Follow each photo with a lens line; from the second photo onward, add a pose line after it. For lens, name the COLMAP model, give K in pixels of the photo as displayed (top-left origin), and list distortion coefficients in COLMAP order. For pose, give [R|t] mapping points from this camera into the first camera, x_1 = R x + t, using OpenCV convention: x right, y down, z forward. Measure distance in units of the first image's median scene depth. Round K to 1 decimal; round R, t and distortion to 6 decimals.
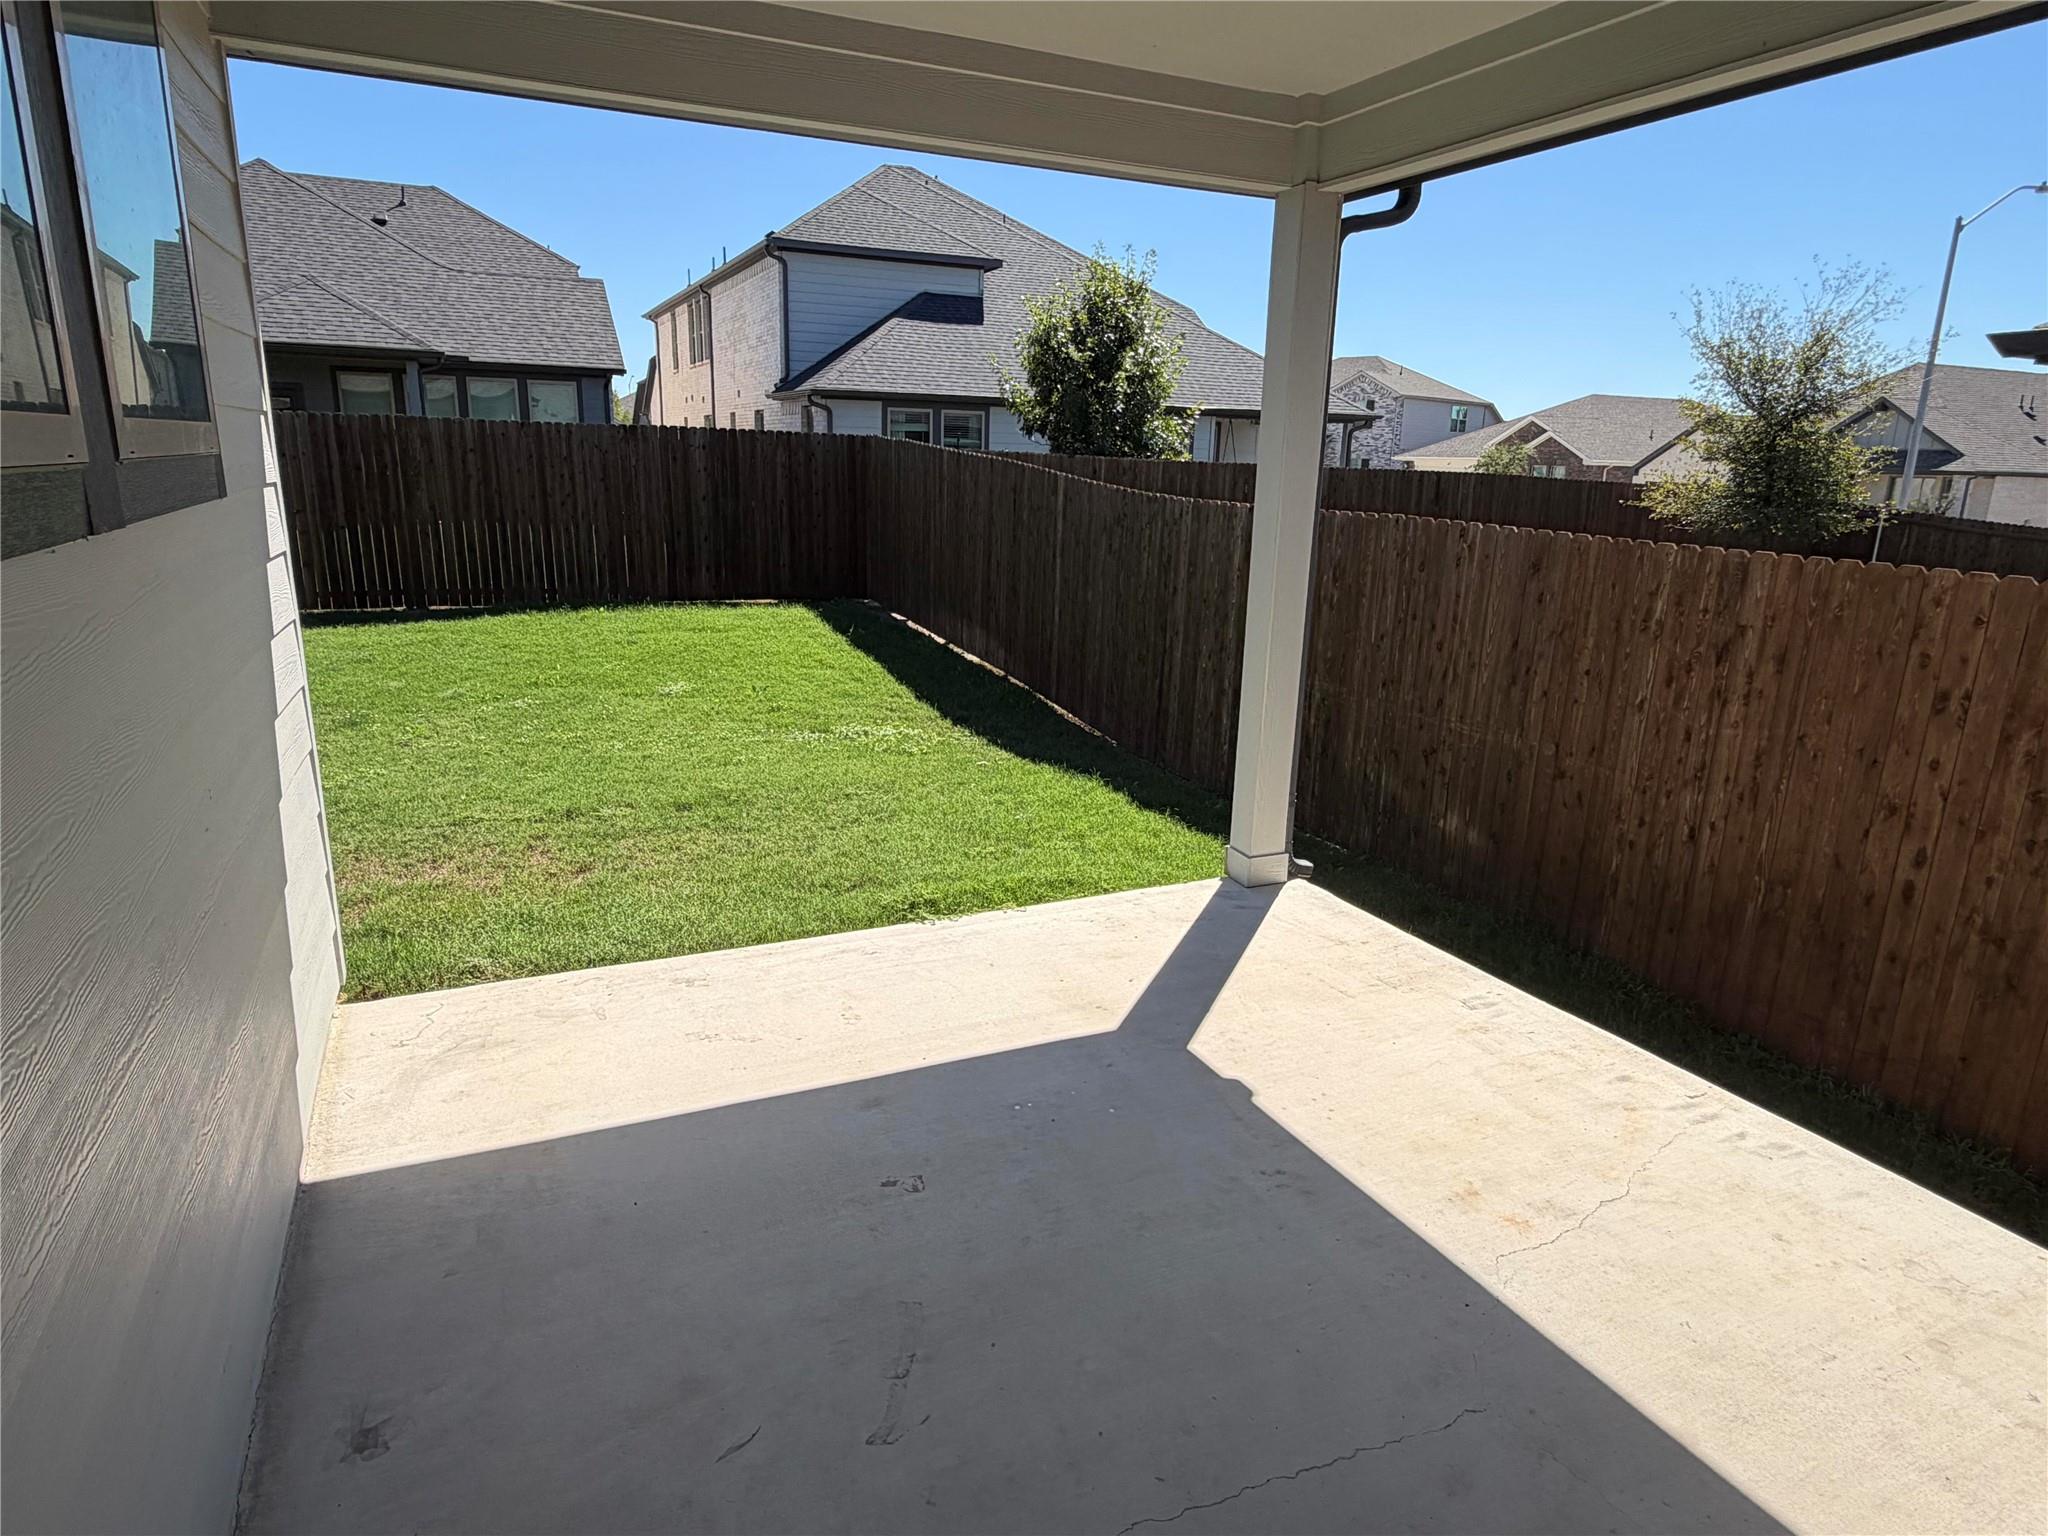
lens RADIAL K [[1206.6, 0, 1022.7], [0, 1206.6, 771.5], [0, 0, 1]] dist [0.004393, -0.000101]
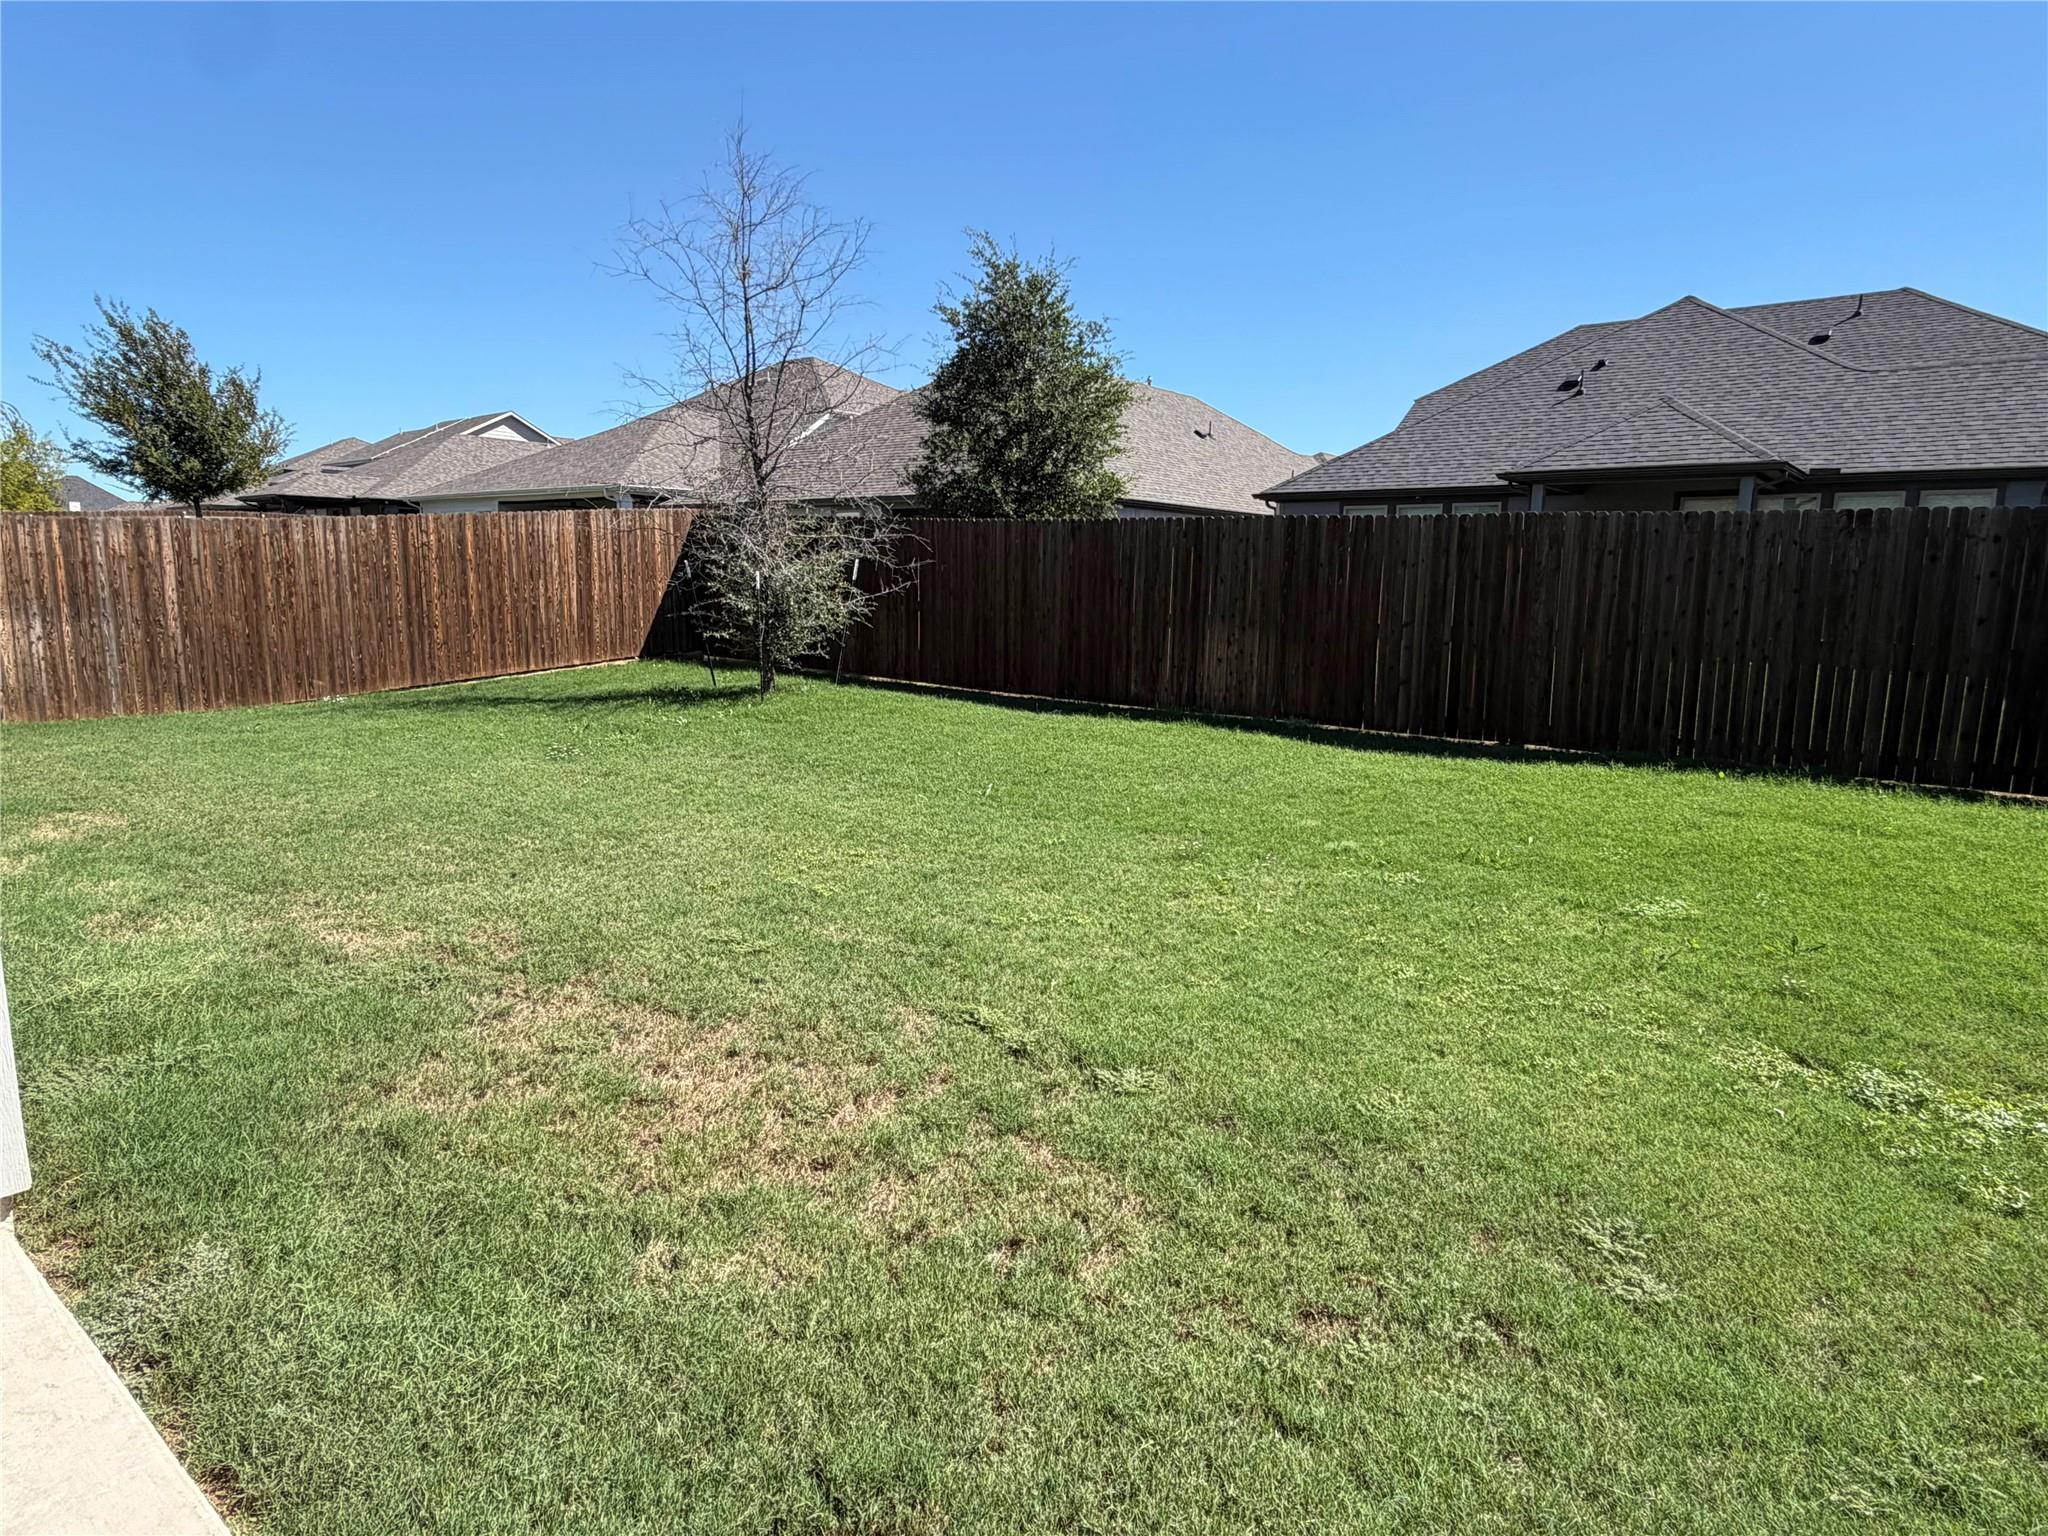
lens RADIAL K [[1206.6, 0, 1019.3], [0, 1206.6, 776.7], [0, 0, 1]] dist [0.004393, -0.000101]
pose [[0.455933, 0.128669, -0.880664, 0.063999], [-0.232806, 0.972285, 0.021528, -0.053217], [0.859027, 0.195209, 0.473251, 0.322808]]
